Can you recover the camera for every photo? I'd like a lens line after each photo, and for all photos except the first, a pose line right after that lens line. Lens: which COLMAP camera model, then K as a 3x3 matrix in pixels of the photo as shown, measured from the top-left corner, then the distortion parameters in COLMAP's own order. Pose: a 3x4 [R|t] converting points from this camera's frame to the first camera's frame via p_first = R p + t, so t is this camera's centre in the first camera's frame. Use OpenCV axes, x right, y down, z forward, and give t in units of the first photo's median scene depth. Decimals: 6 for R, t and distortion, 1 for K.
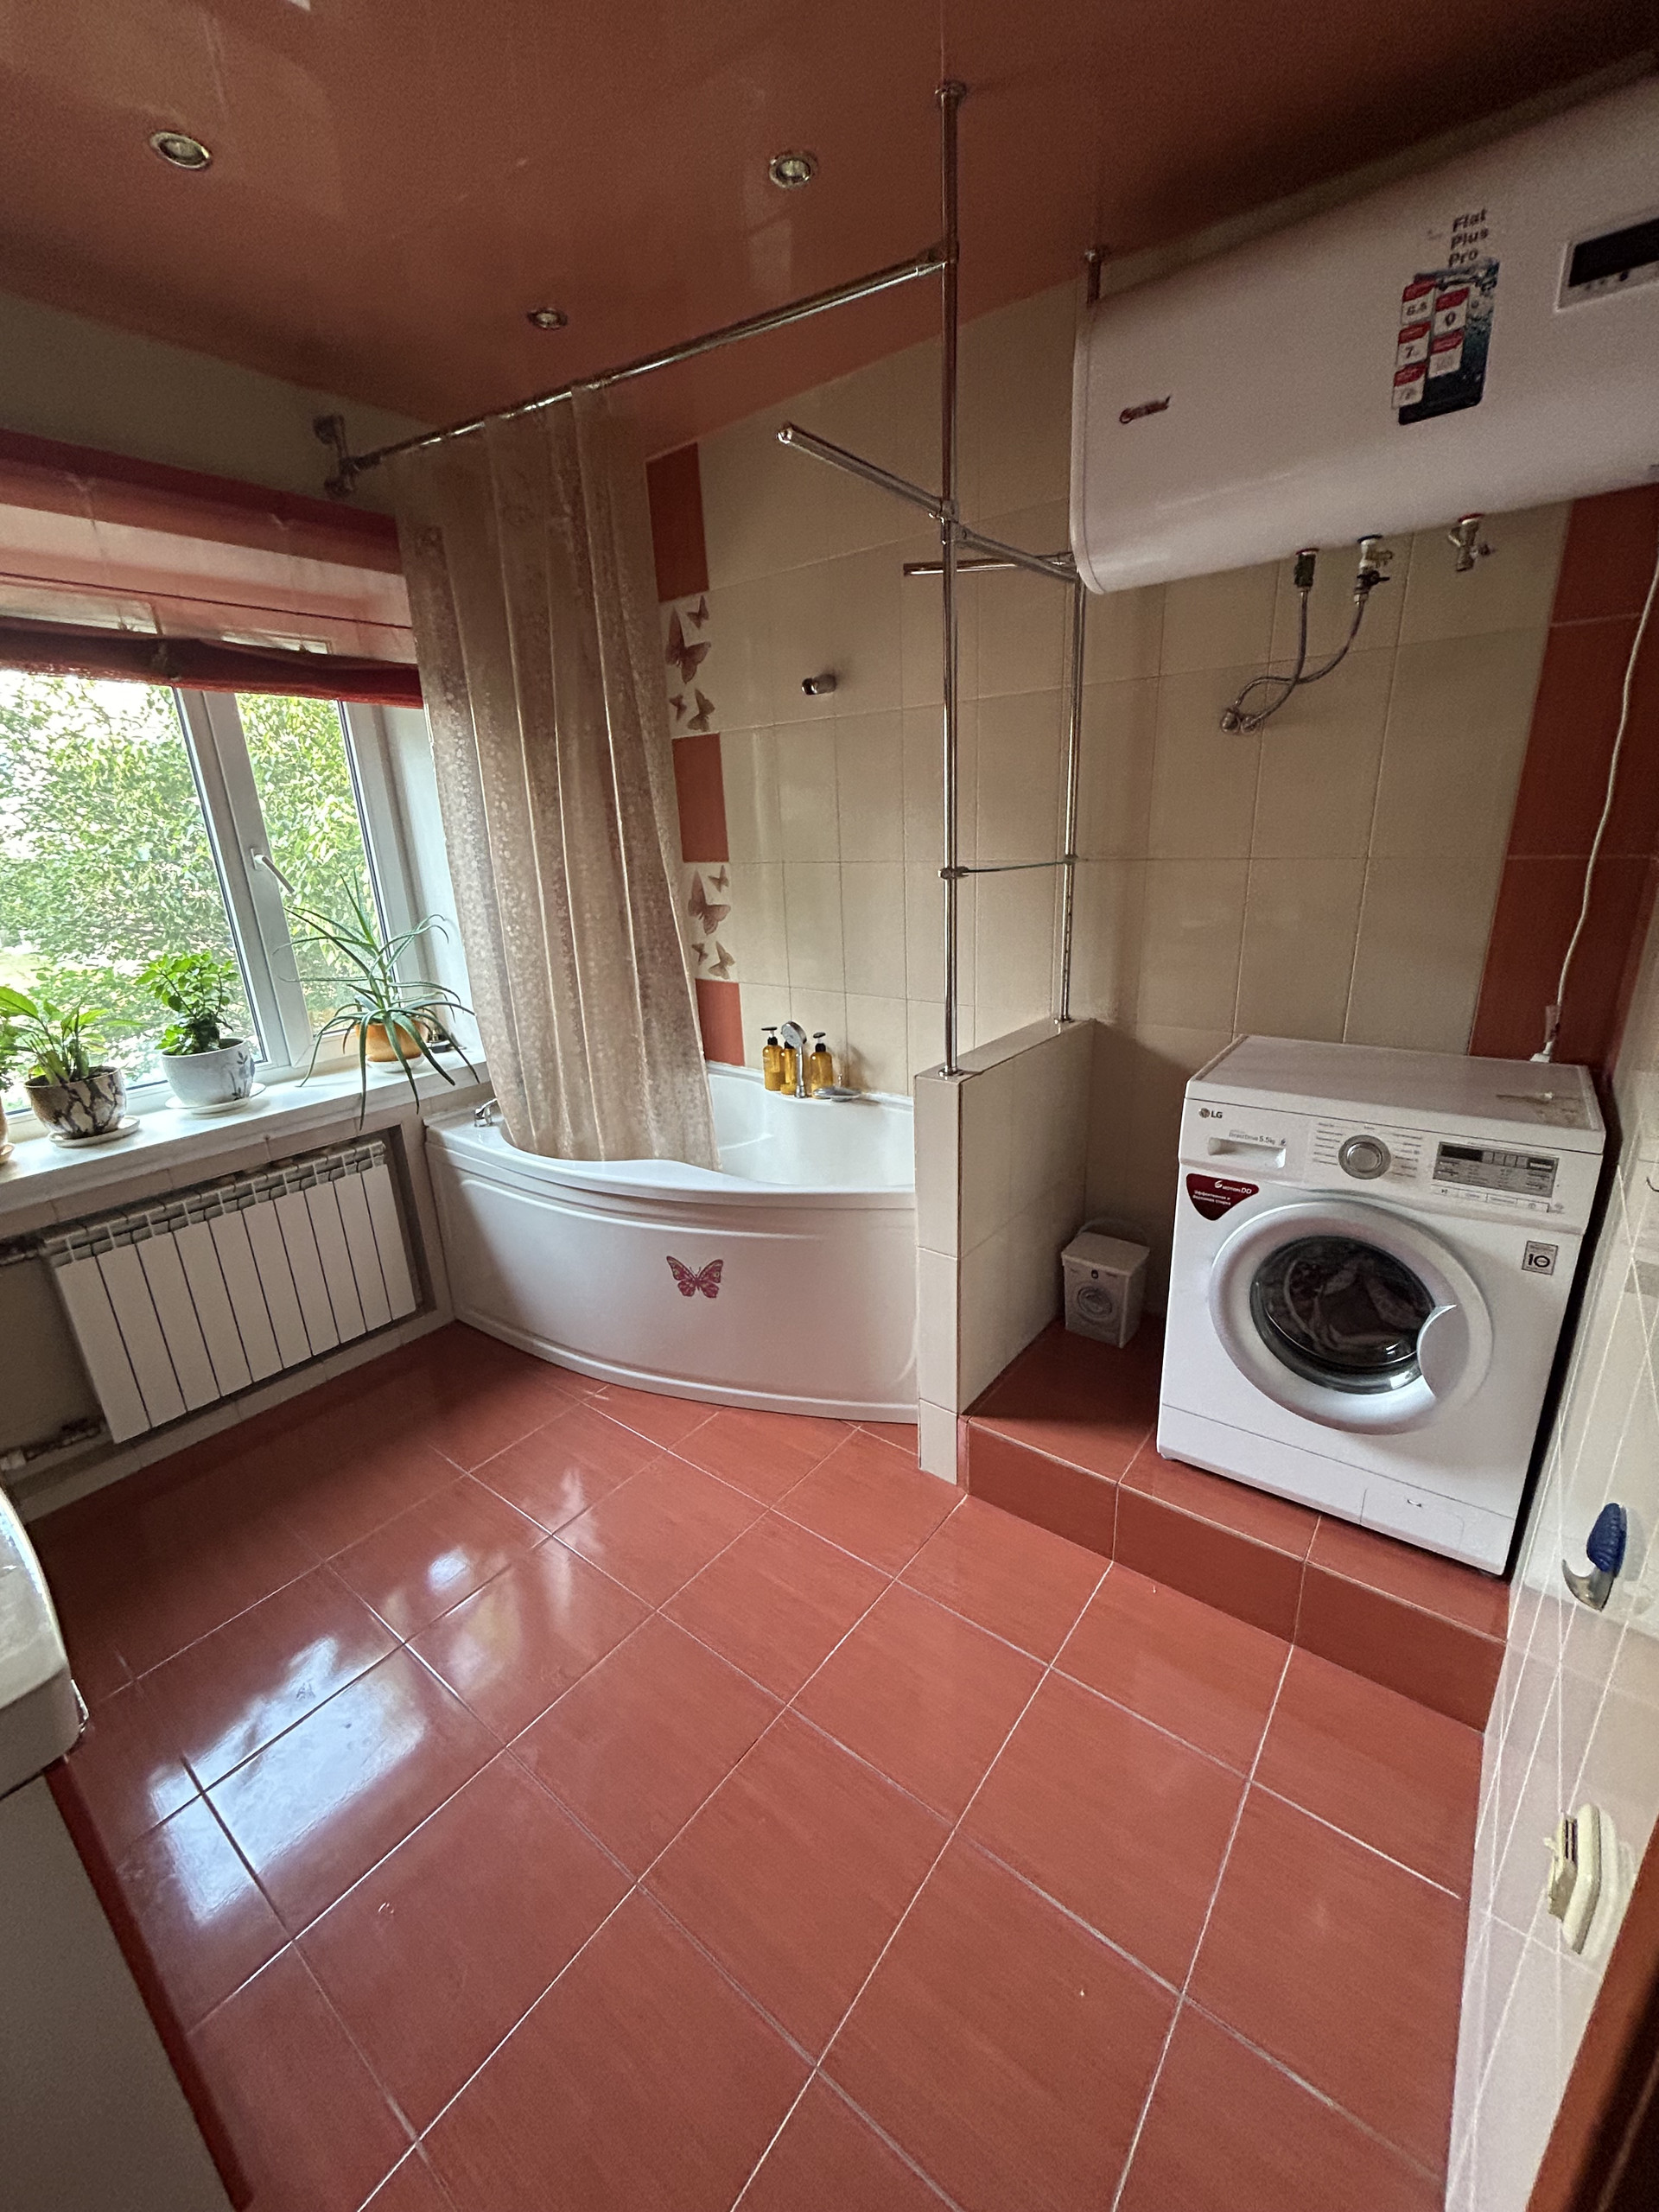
lens RADIAL K [[884.4, 0, 829.5], [0, 884.4, 1106.0], [0, 0, 1]] dist [-0.012607, 0.009911]
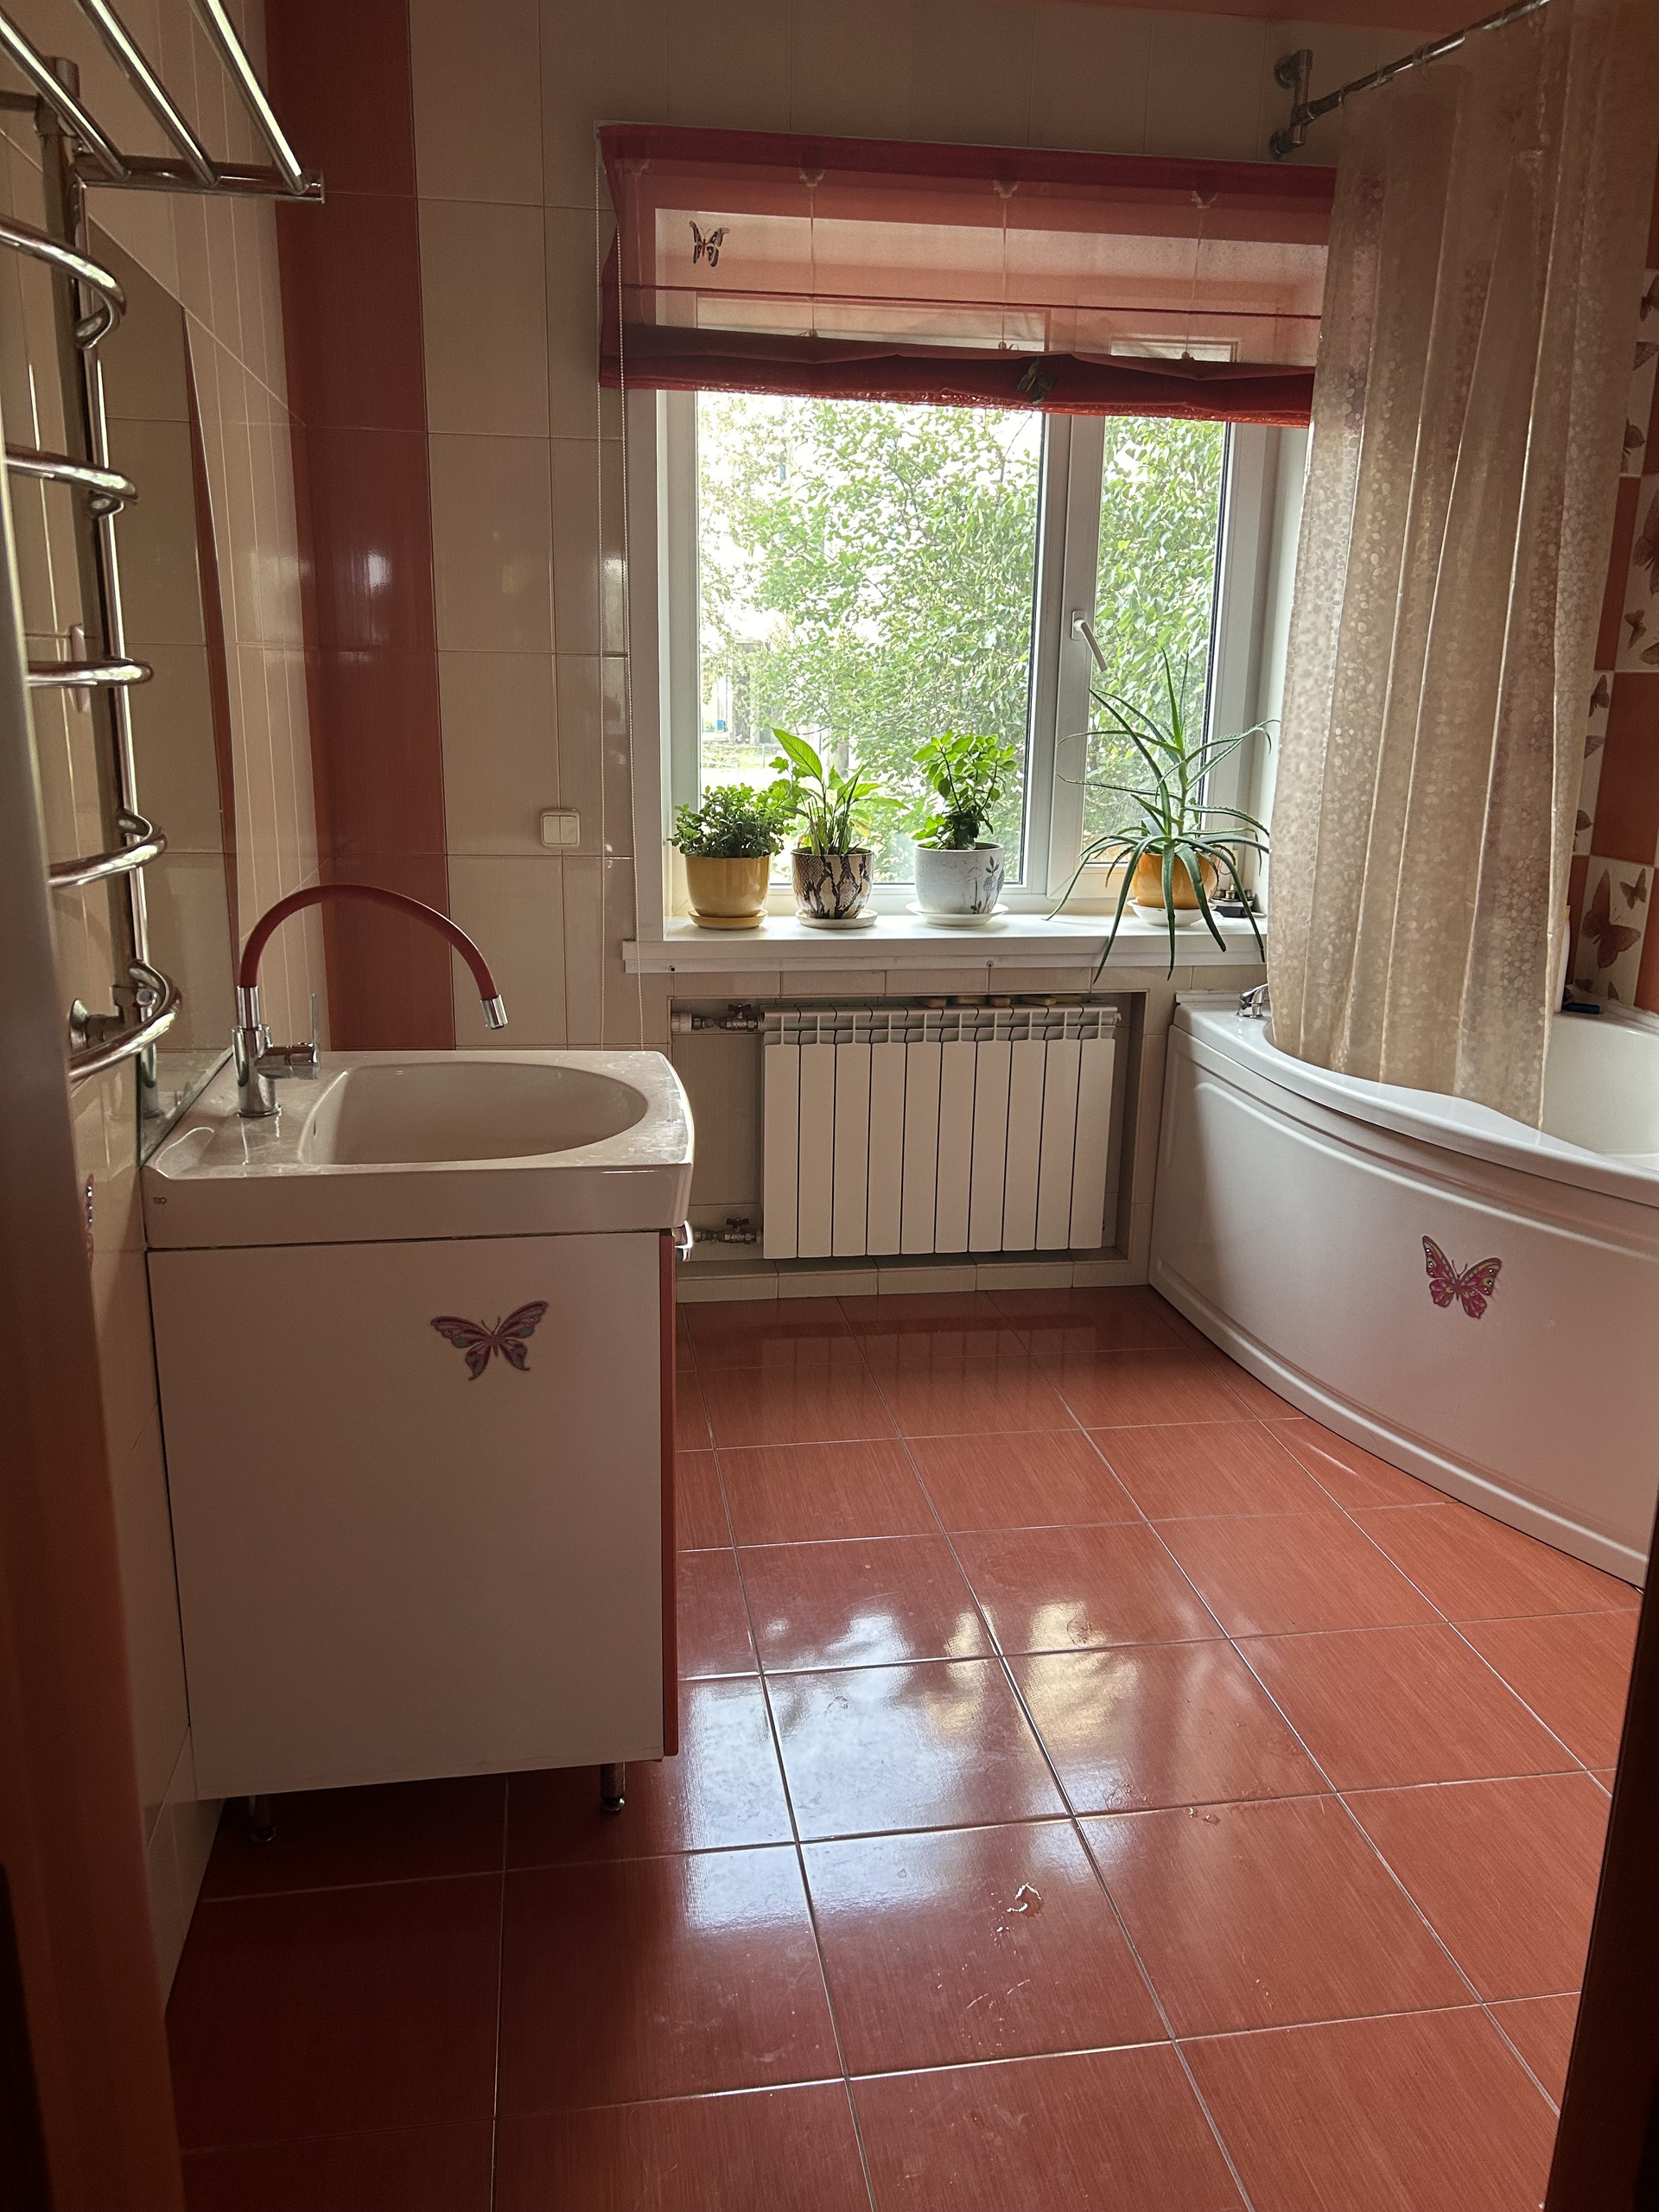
lens RADIAL K [[1647.3, 0, 829.5], [0, 1647.3, 1106.0], [0, 0, 1]] dist [0.059588, -0.086116]
pose [[0.727648, 0.227045, -0.647286, 0.260770], [-0.252906, 0.965954, 0.054517, 0.115888], [0.637626, 0.124033, 0.760295, -0.226507]]
